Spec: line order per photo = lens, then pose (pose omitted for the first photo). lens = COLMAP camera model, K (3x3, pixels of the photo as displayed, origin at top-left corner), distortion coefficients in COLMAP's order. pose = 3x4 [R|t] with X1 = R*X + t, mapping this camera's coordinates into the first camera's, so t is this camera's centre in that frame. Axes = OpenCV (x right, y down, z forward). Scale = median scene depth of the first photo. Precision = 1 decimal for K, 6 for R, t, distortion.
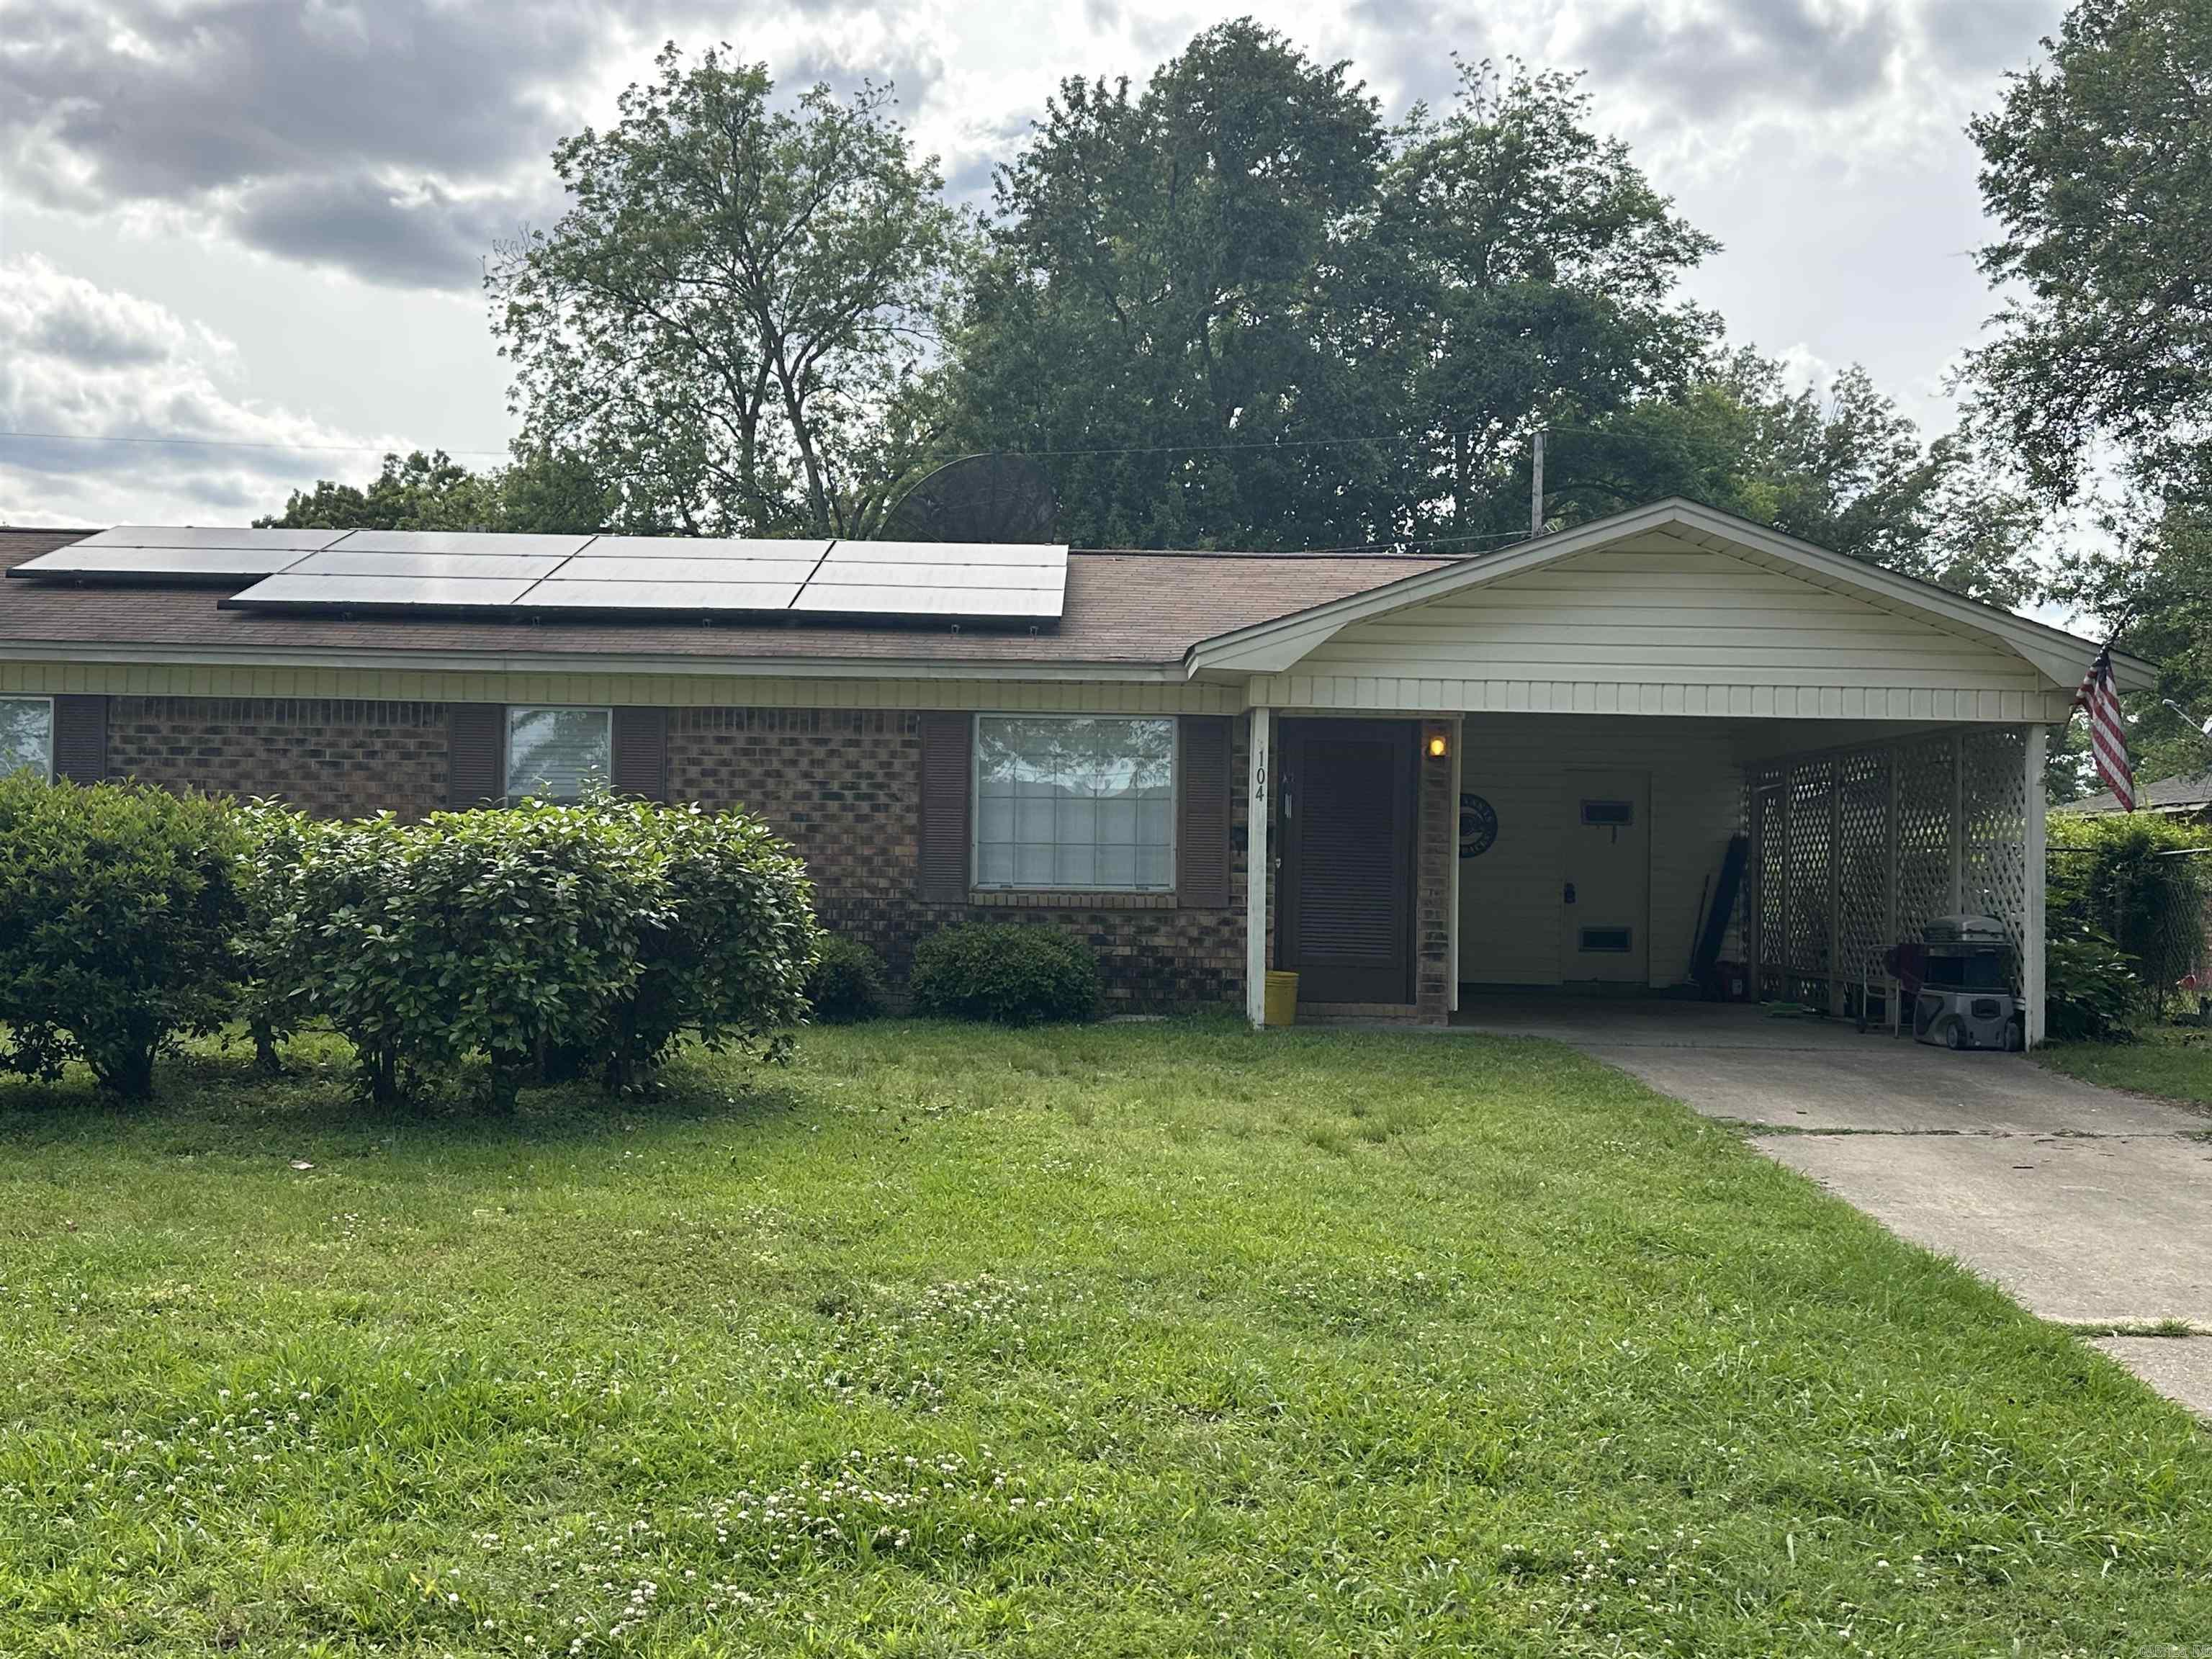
lens RADIAL K [[2246.1, 0, 1114.1], [0, 2246.1, 818.6], [0, 0, 1]] dist [0.064980, 0.000000]
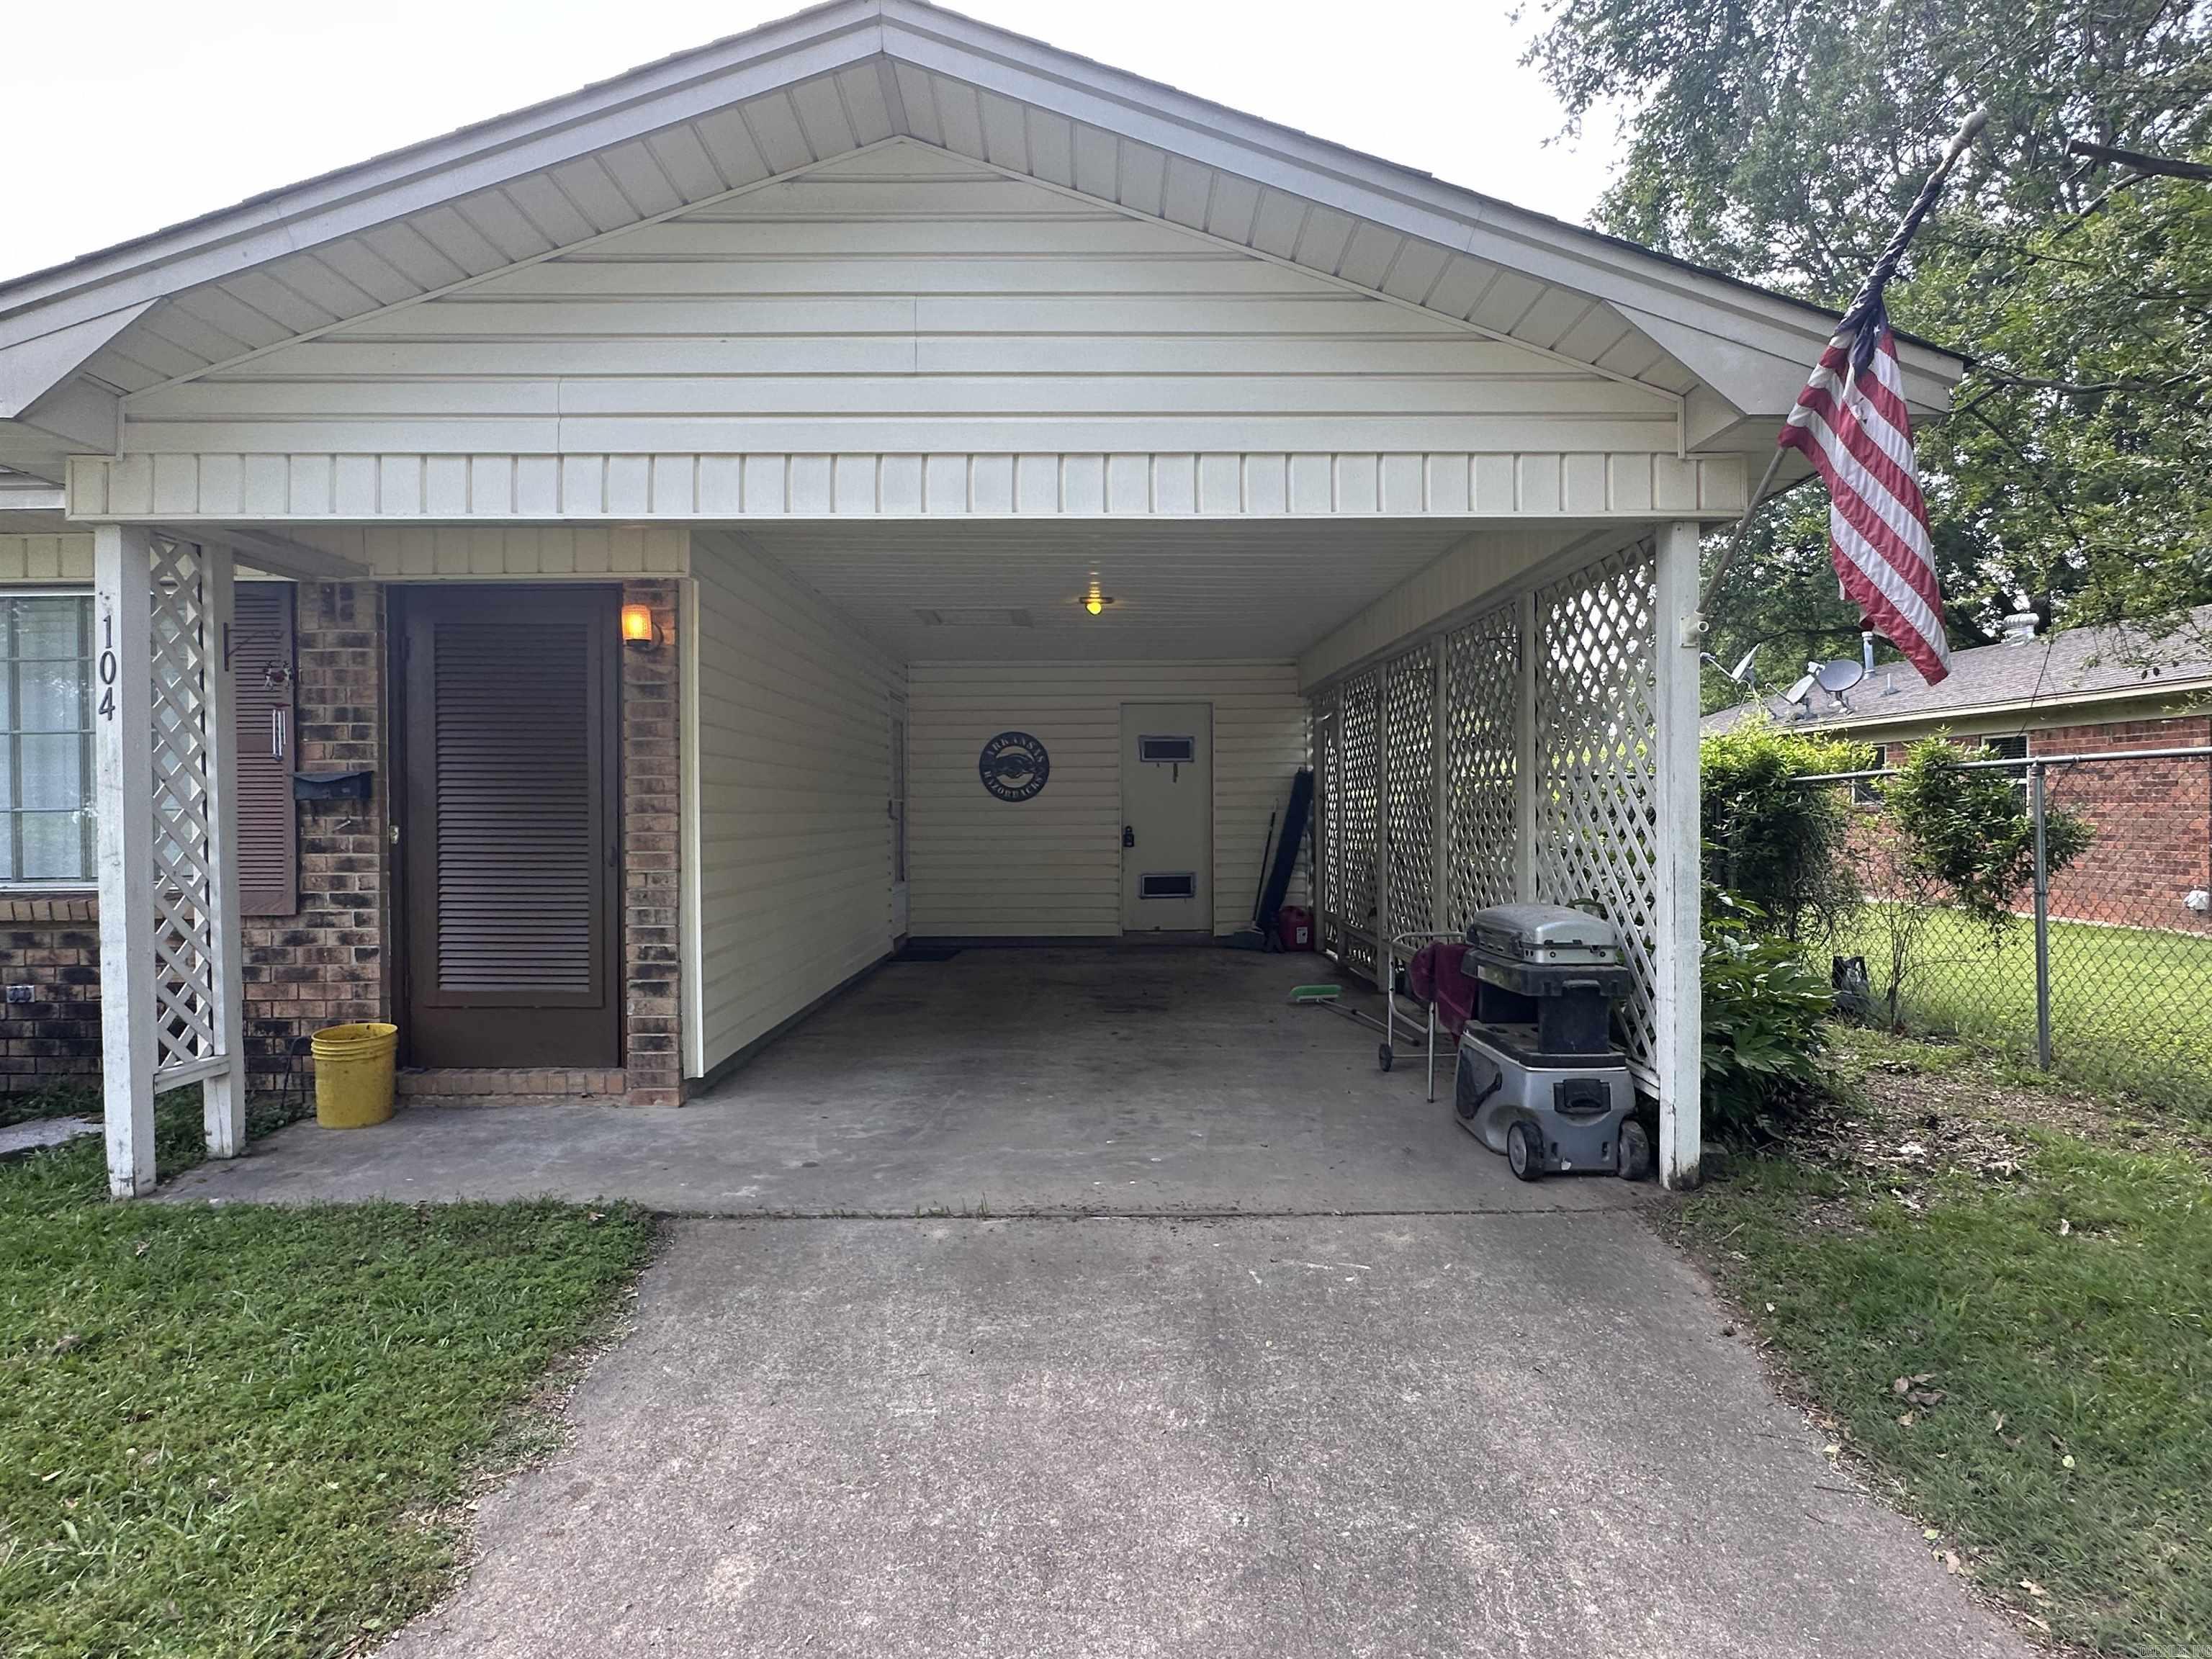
lens RADIAL K [[1282.8, 0, 1107.7], [0, 1282.8, 823.3], [0, 0, 1]] dist [0.037798, 0.000248]
pose [[0.999220, -0.025481, 0.030157, 0.331031], [0.024218, 0.998843, 0.041556, 0.009851], [-0.031181, -0.040793, 0.998681, 0.876091]]
